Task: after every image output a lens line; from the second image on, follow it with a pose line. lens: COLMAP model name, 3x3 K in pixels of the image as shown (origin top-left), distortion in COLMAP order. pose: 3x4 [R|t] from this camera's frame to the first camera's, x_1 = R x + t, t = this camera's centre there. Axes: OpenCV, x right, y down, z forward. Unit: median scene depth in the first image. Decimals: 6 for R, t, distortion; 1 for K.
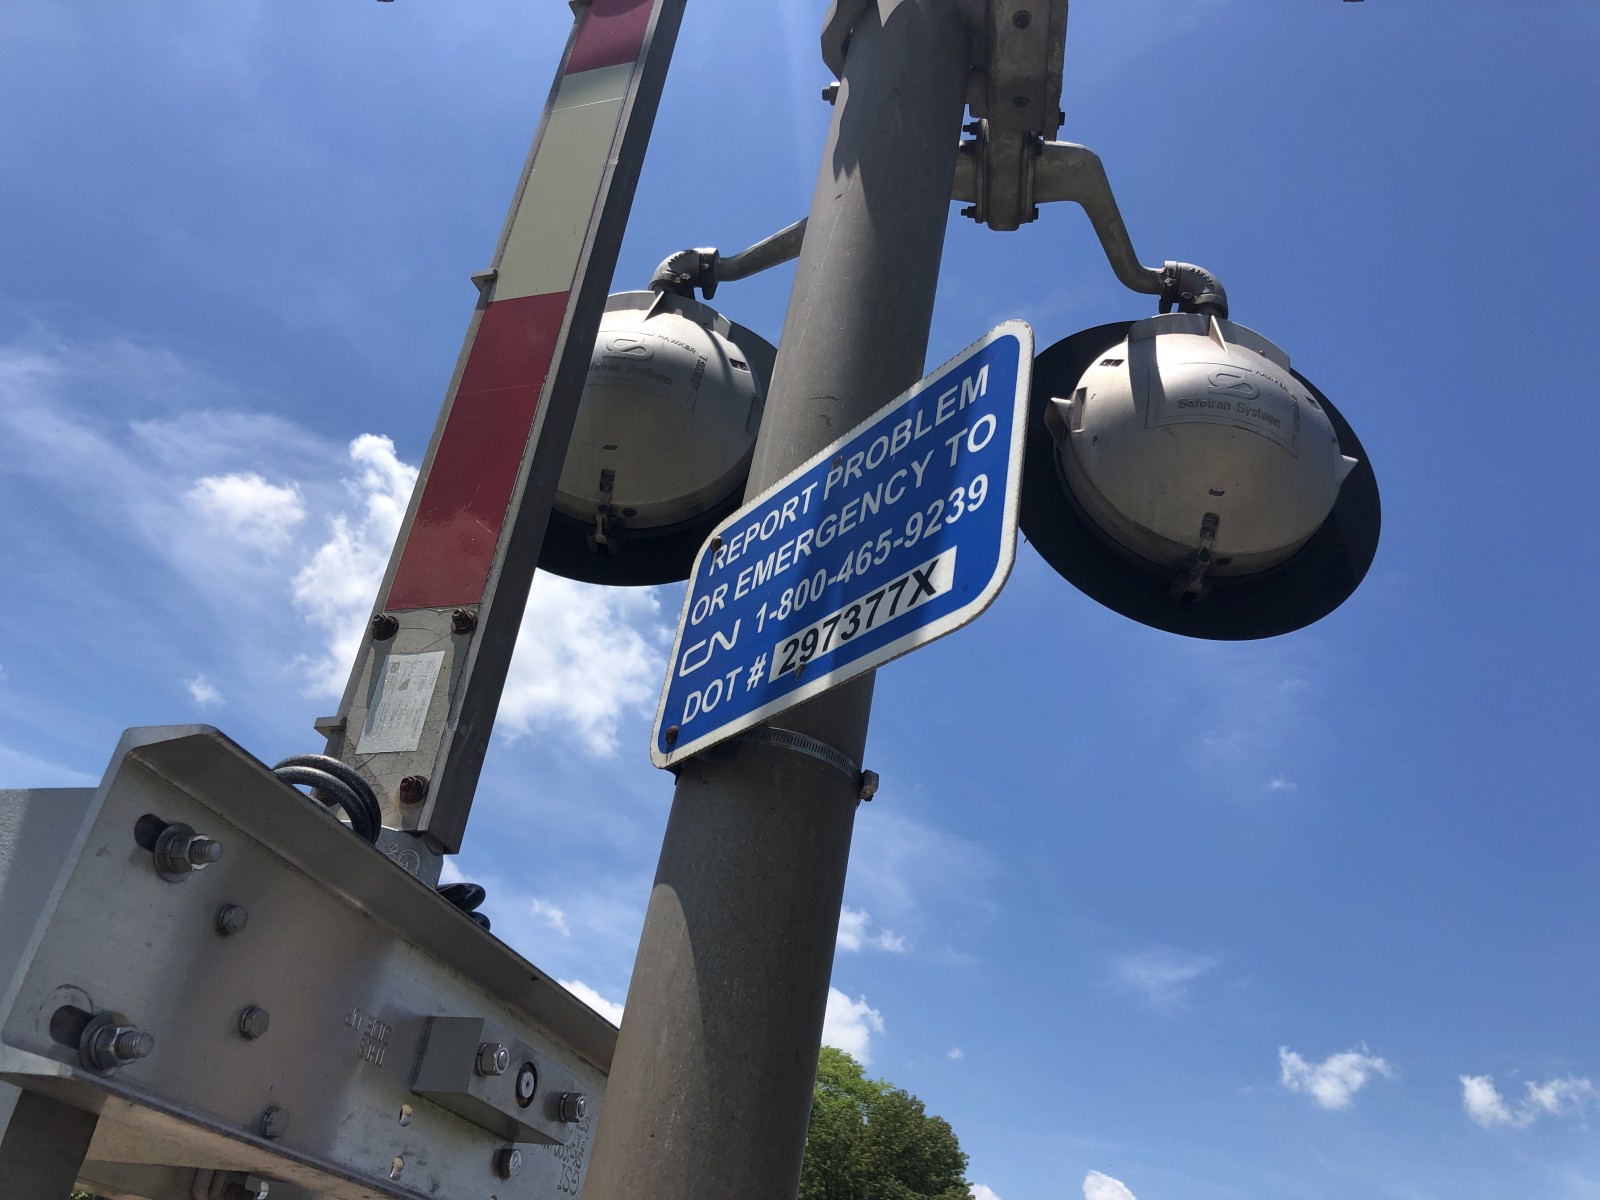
lens RADIAL K [[1291.3, 0, 858.6], [0, 1291.3, 629.0], [0, 0, 1]] dist [0.064496, -0.192866]
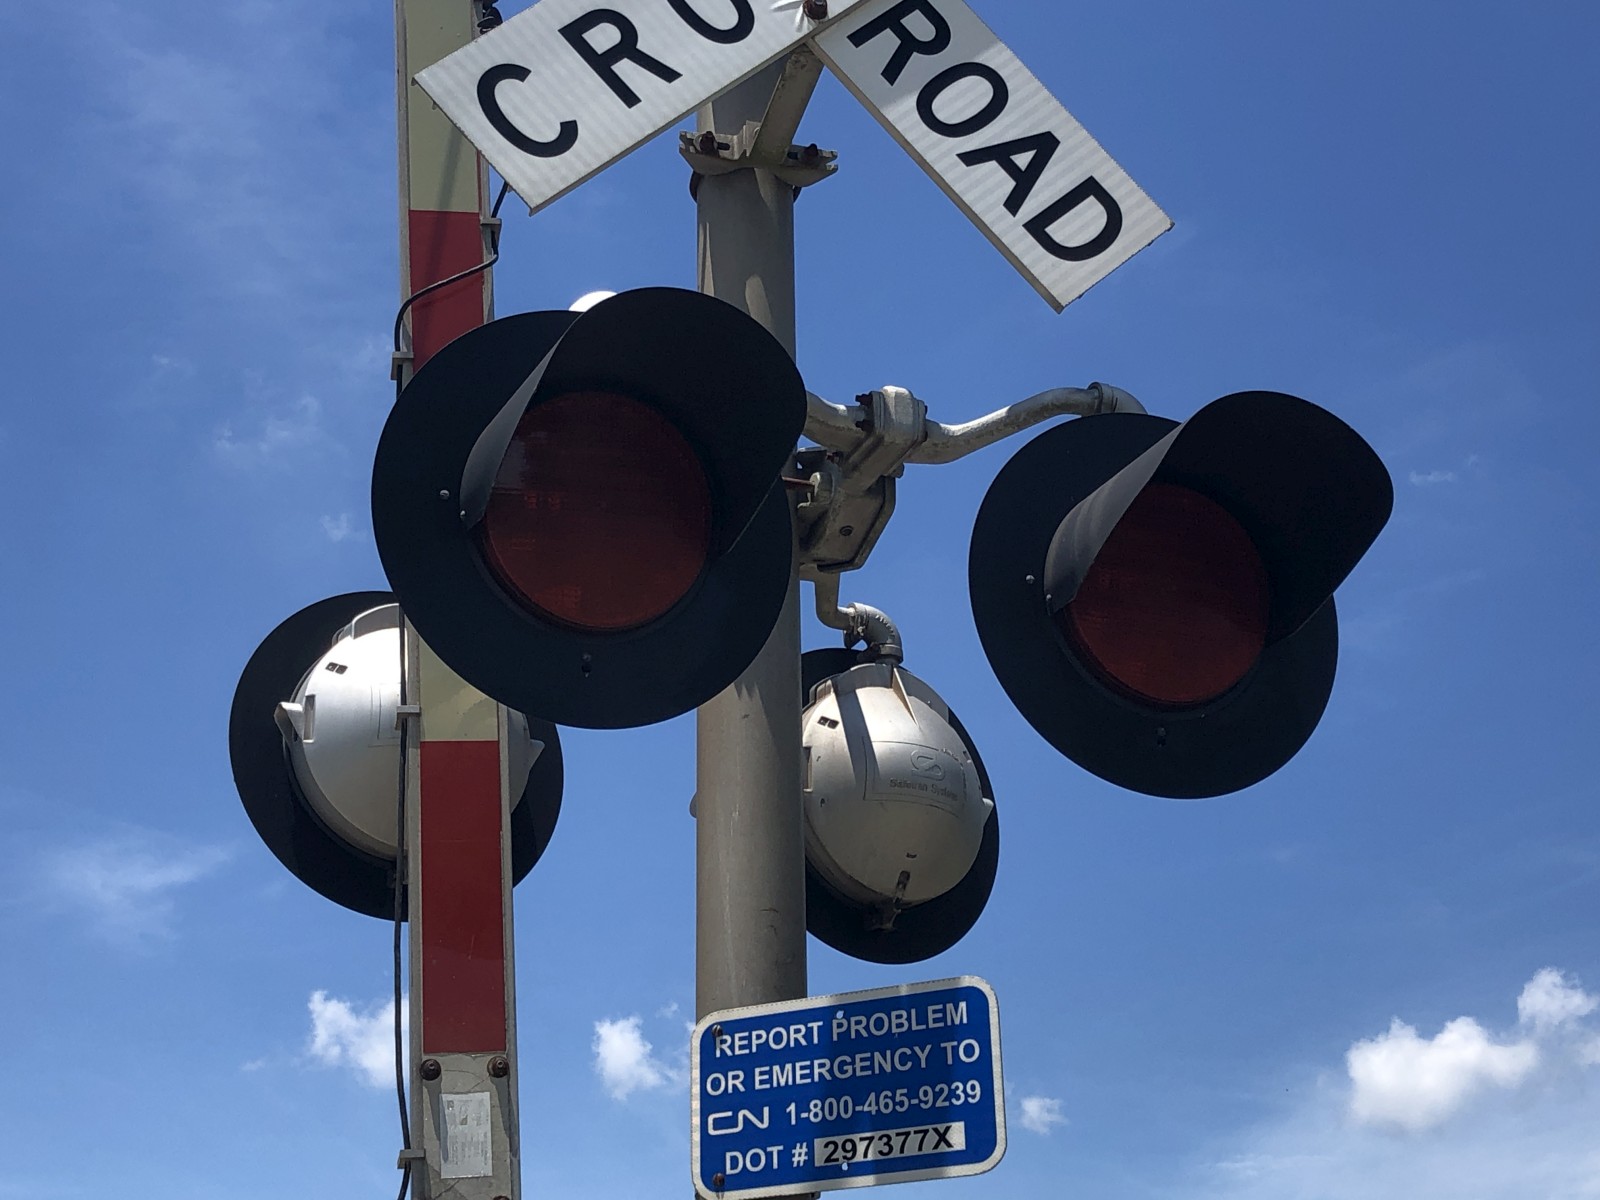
lens RADIAL K [[2442.4, 0, 797.8], [0, 2442.4, 525.0], [0, 0, 1]] dist [0.056982, 0.004965]
pose [[0.876773, 0.045563, 0.478742, -1.619130], [-0.105389, 0.989507, 0.098837, -1.073443], [-0.469215, -0.137112, 0.872375, -1.630451]]
